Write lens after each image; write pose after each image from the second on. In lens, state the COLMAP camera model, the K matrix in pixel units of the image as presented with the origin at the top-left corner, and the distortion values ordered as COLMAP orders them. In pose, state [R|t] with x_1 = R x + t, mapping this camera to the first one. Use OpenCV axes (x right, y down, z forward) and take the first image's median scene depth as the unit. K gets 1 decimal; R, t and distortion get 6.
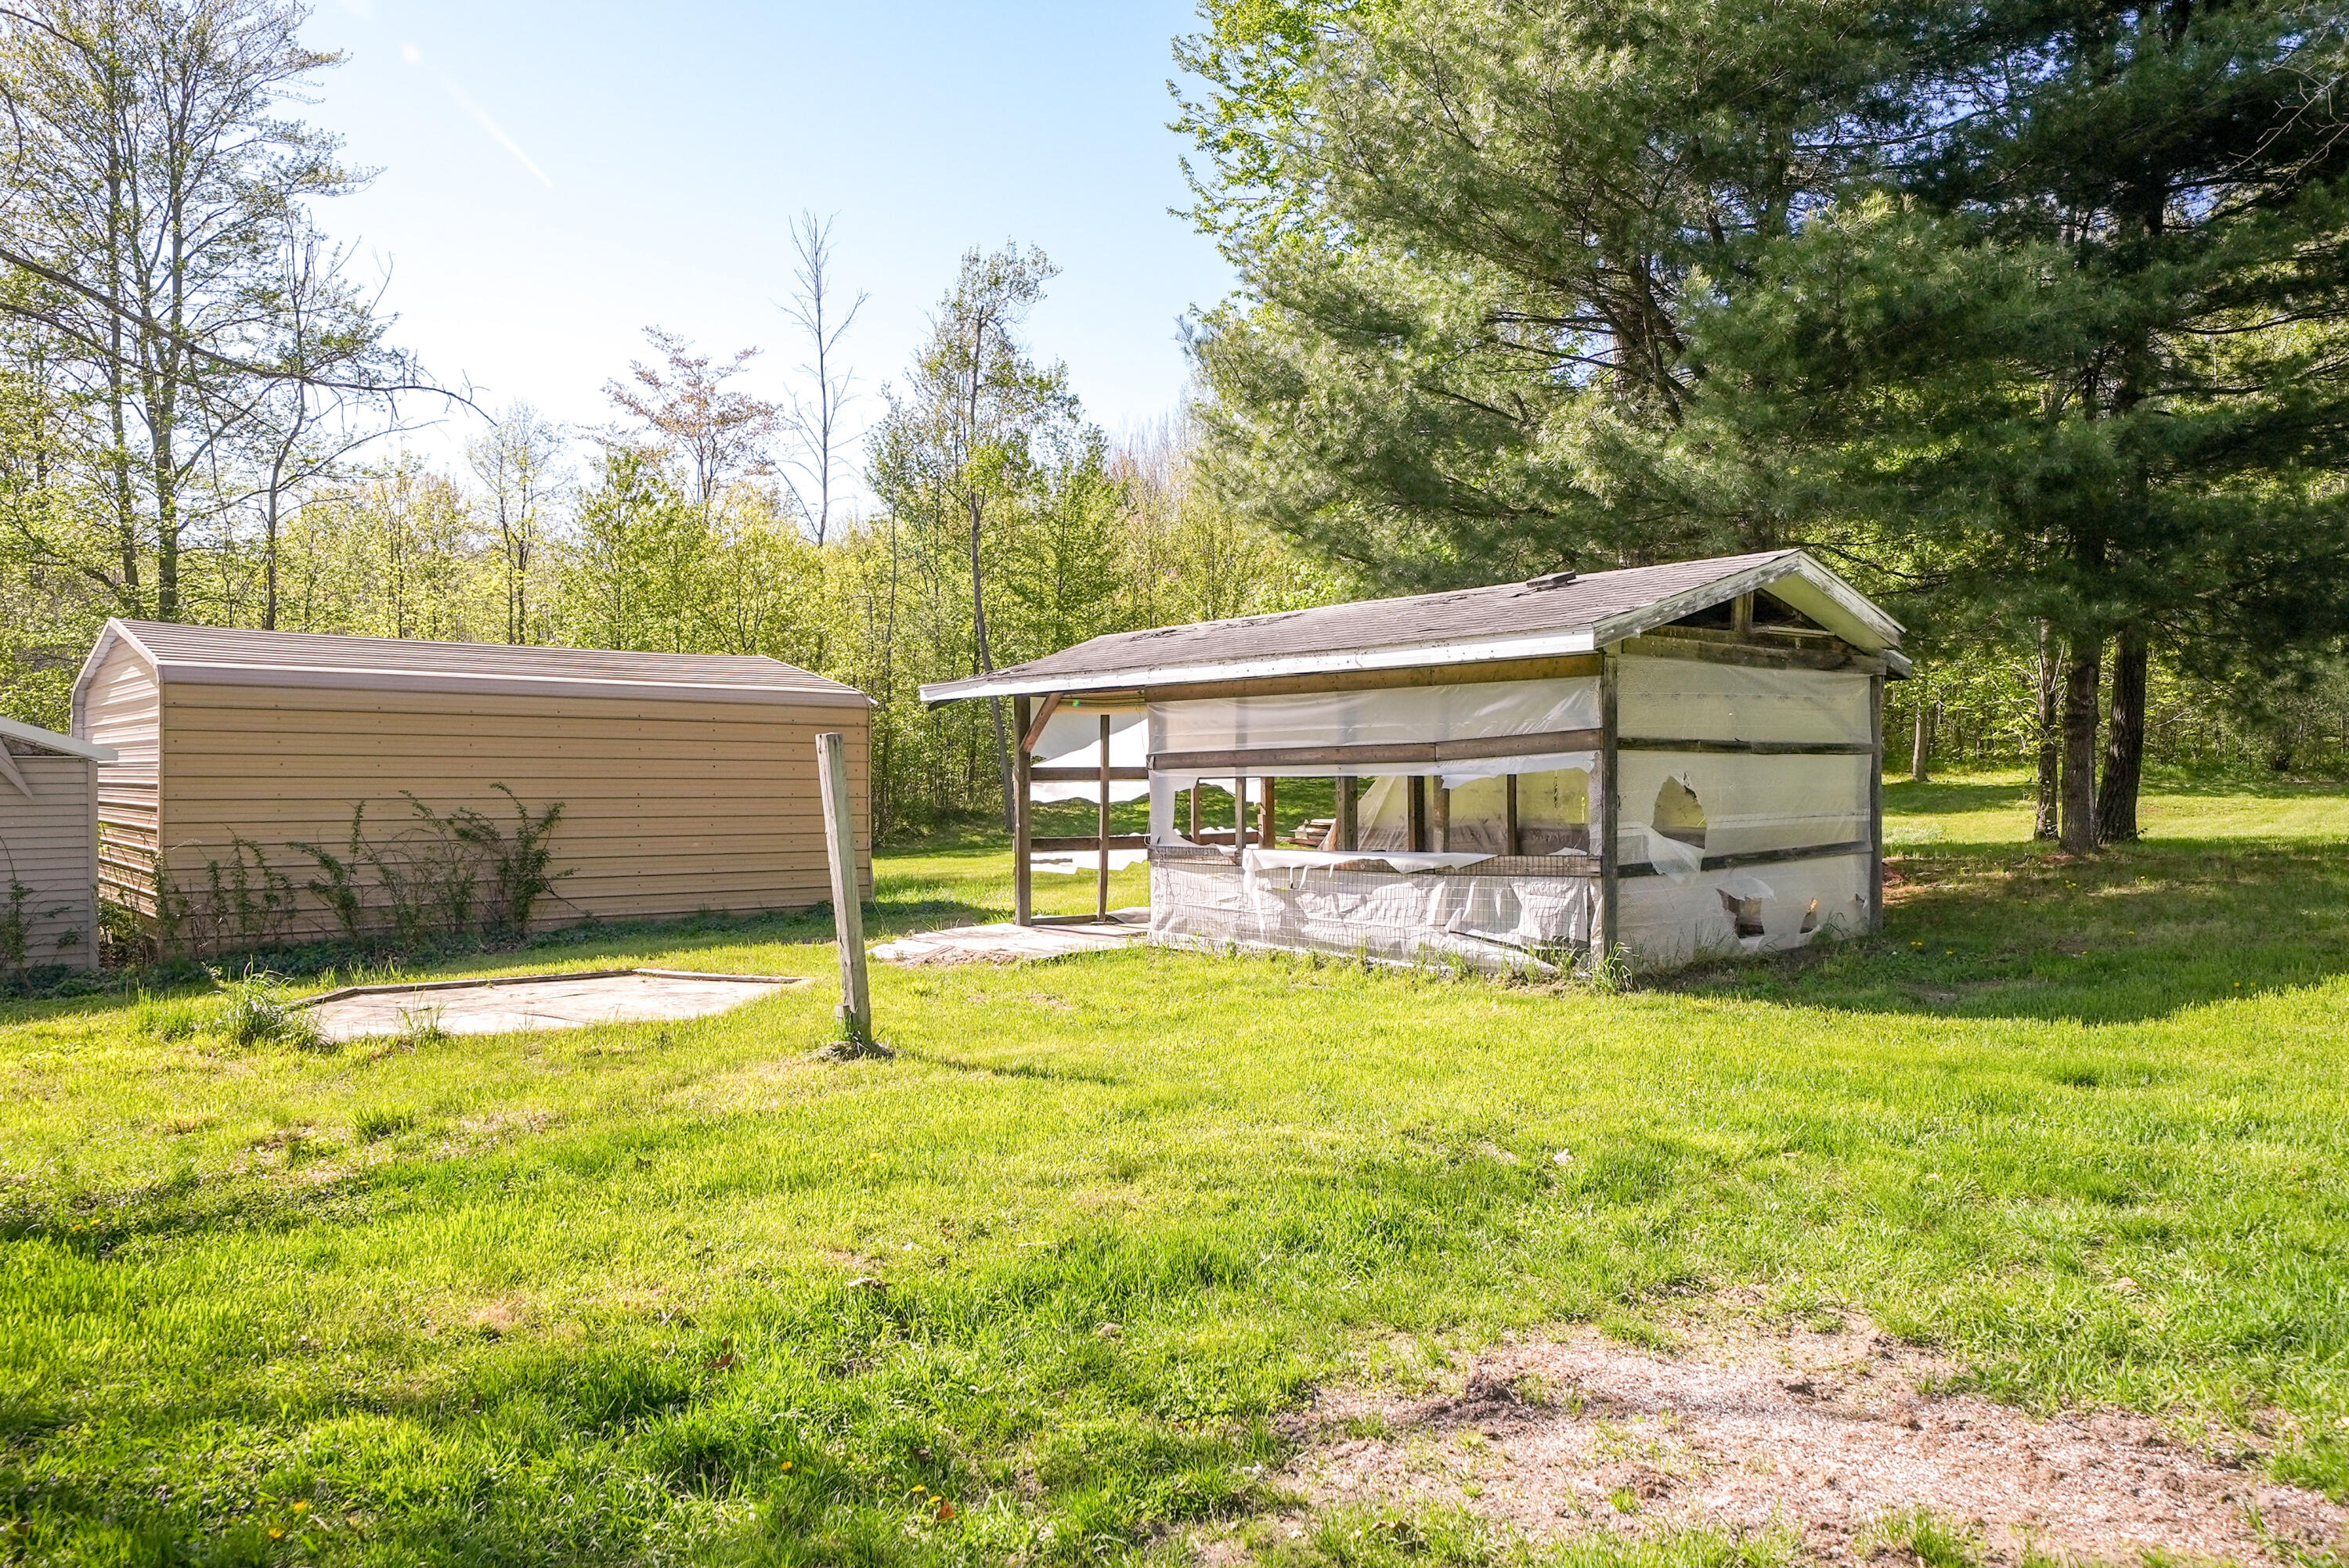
lens RADIAL K [[1596.3, 0, 1174.5], [0, 1596.3, 784.0], [0, 0, 1]] dist [0.005151, 0.001312]
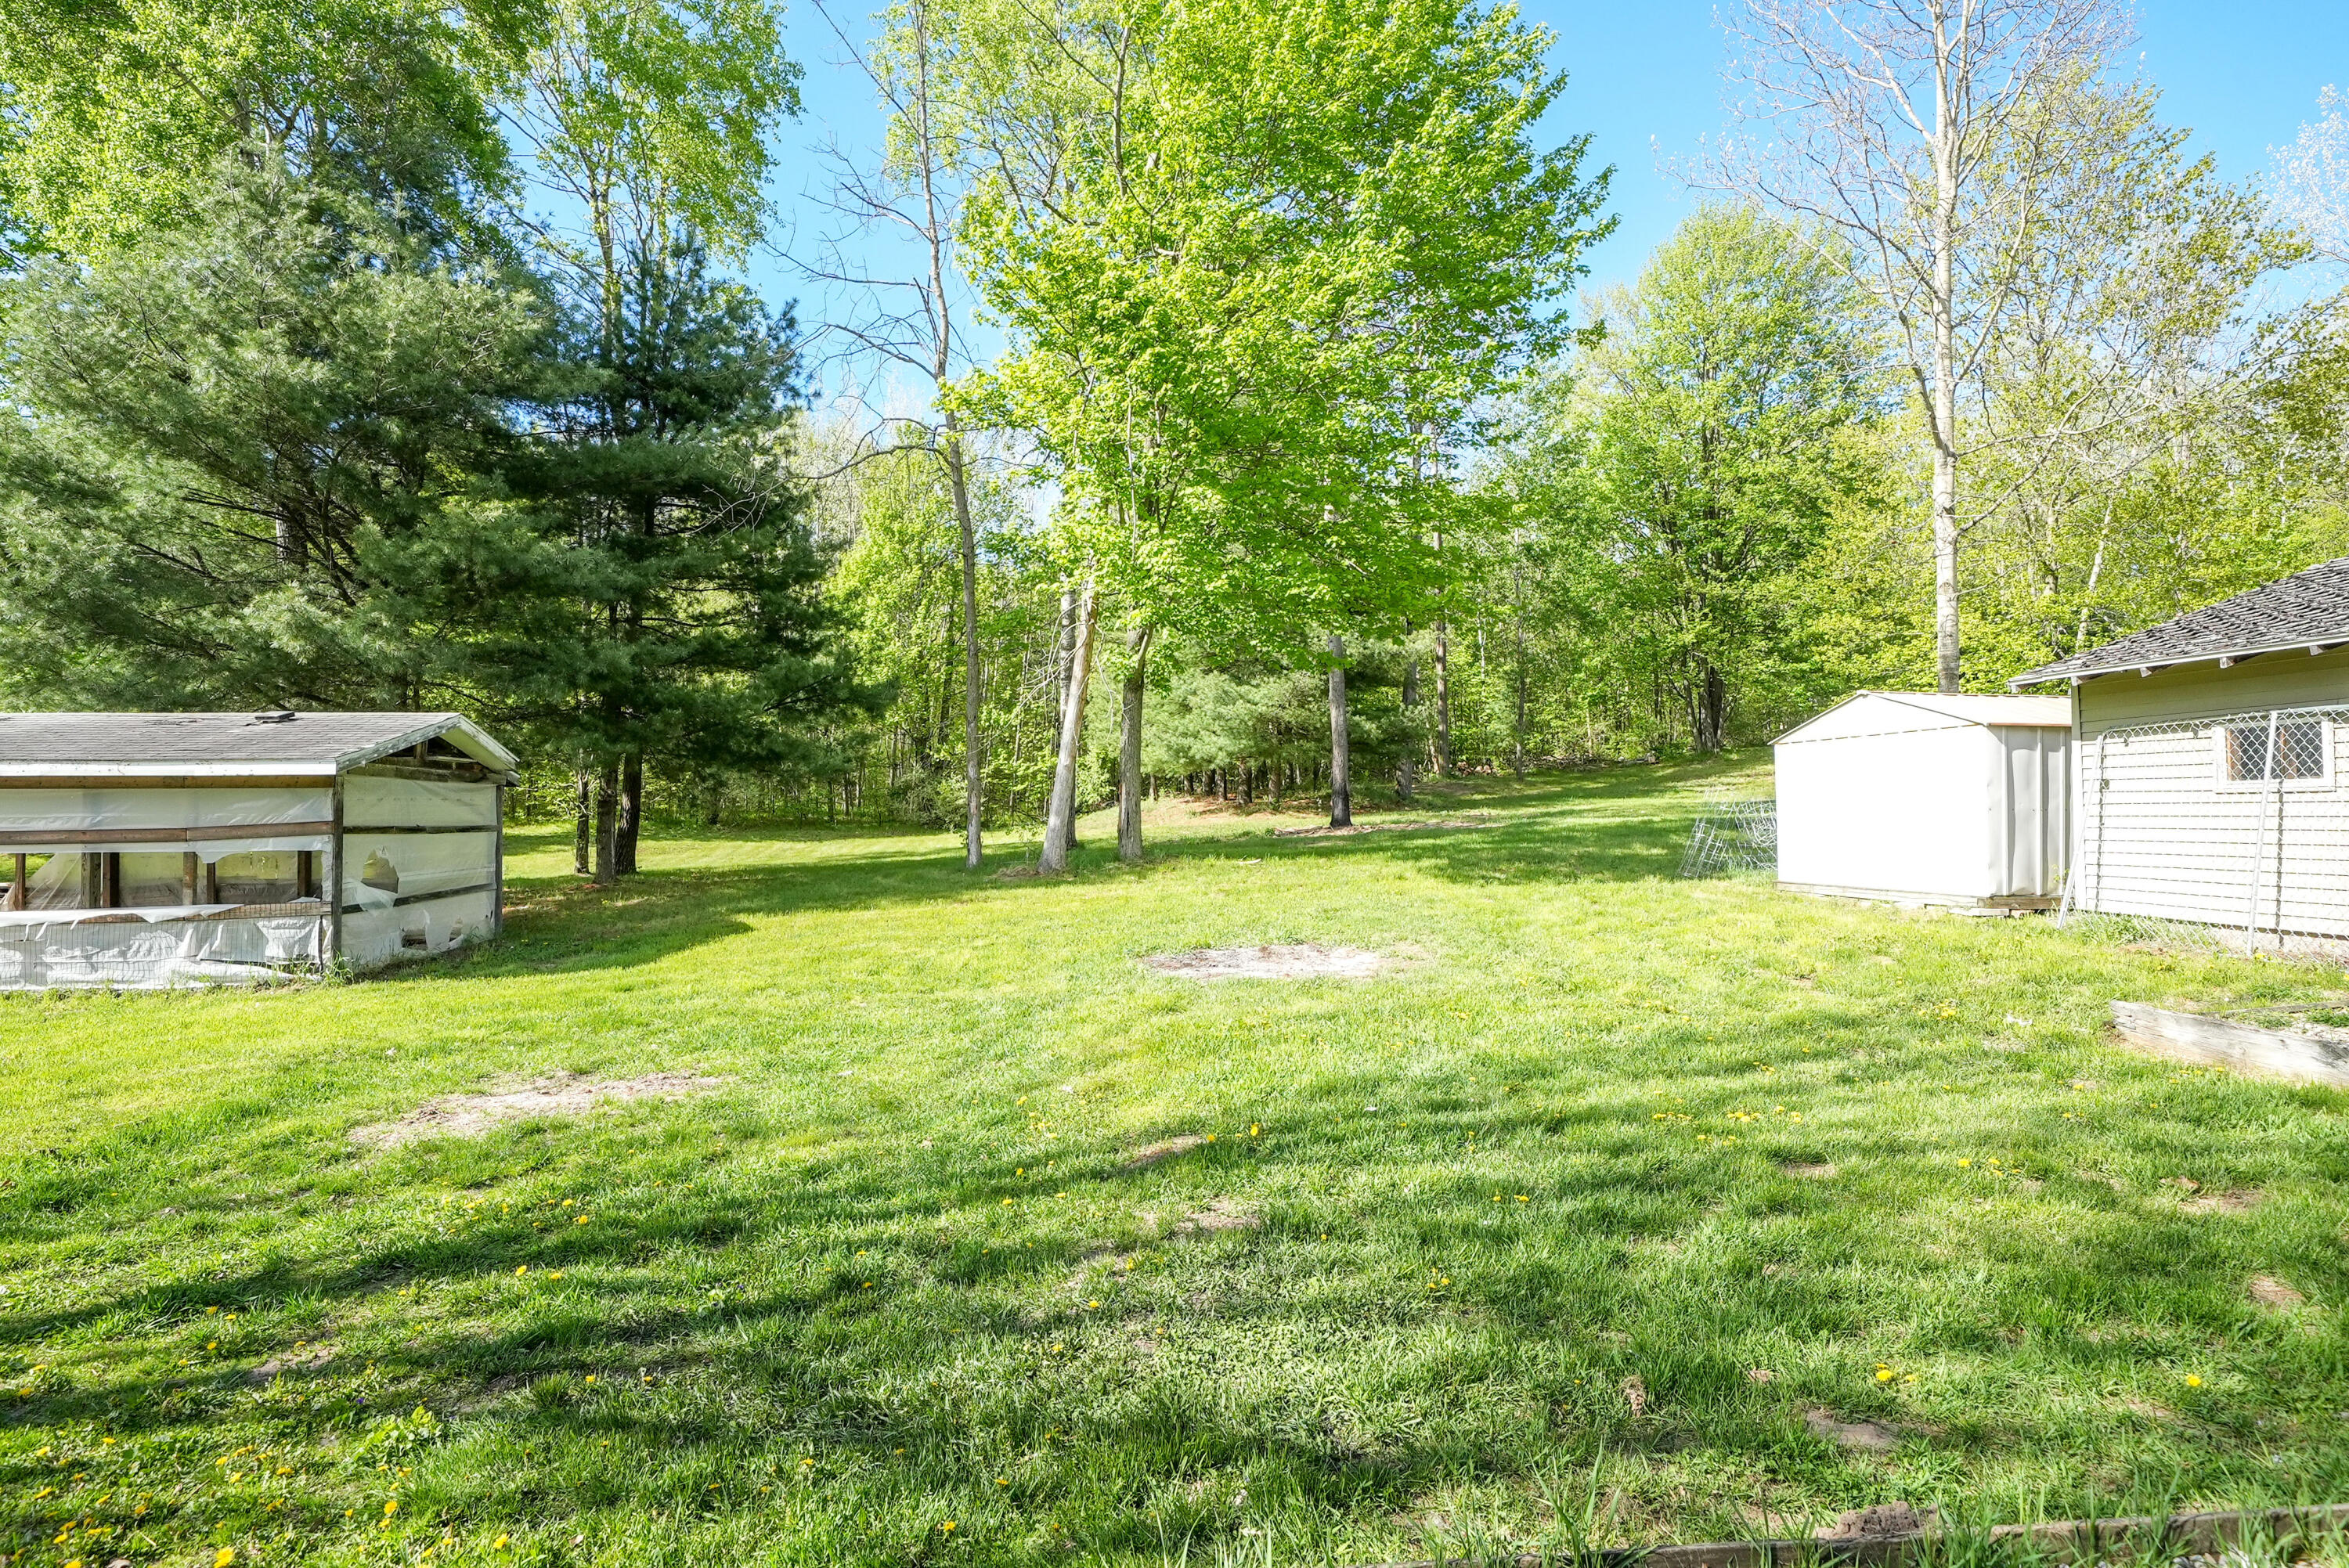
lens RADIAL K [[1179.7, 0, 1174.5], [0, 1179.7, 784.0], [0, 0, 1]] dist [0.002312, 0.000398]
pose [[0.558430, 0.020763, 0.829292, -0.212842], [0.011548, 0.999395, -0.032799, -0.020370], [-0.829471, 0.027893, 0.557853, -0.313465]]
